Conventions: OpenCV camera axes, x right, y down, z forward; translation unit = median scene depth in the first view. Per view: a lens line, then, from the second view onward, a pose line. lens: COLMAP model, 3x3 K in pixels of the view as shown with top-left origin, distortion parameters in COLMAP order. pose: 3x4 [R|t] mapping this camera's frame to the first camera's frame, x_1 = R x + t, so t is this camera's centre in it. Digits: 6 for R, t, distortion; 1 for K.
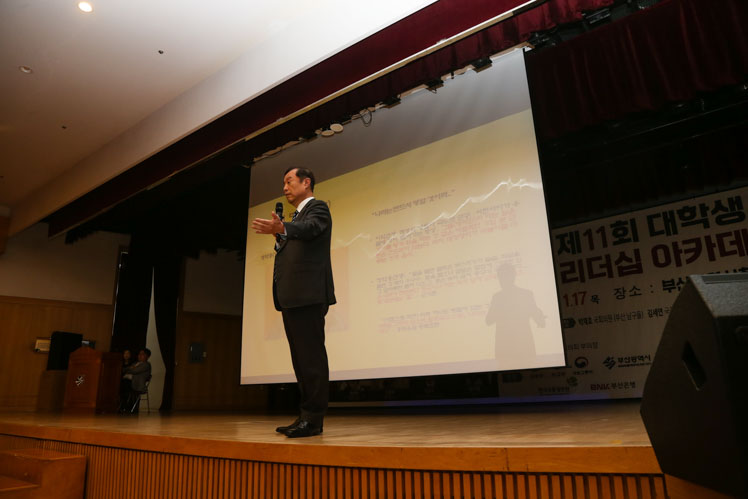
lens RADIAL K [[513.8, 0, 370.9], [0, 513.8, 248.6], [0, 0, 1]] dist [-0.033464, 0.000239]
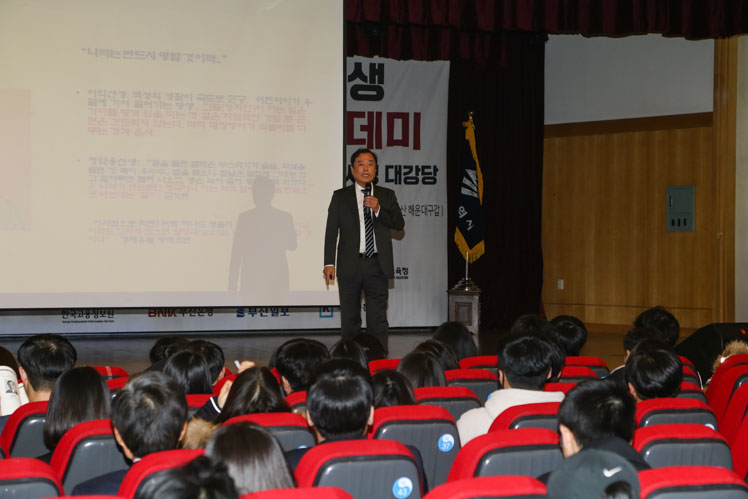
lens RADIAL K [[1863.1, 0, 373.8], [0, 1863.1, 249.2], [0, 0, 1]] dist [0.443355, 0.000000]
pose [[0.568220, 0.040886, 0.821860, -1.806676], [-0.256644, 0.957751, 0.129793, -0.242009], [-0.781831, -0.284677, 0.554707, -0.668274]]
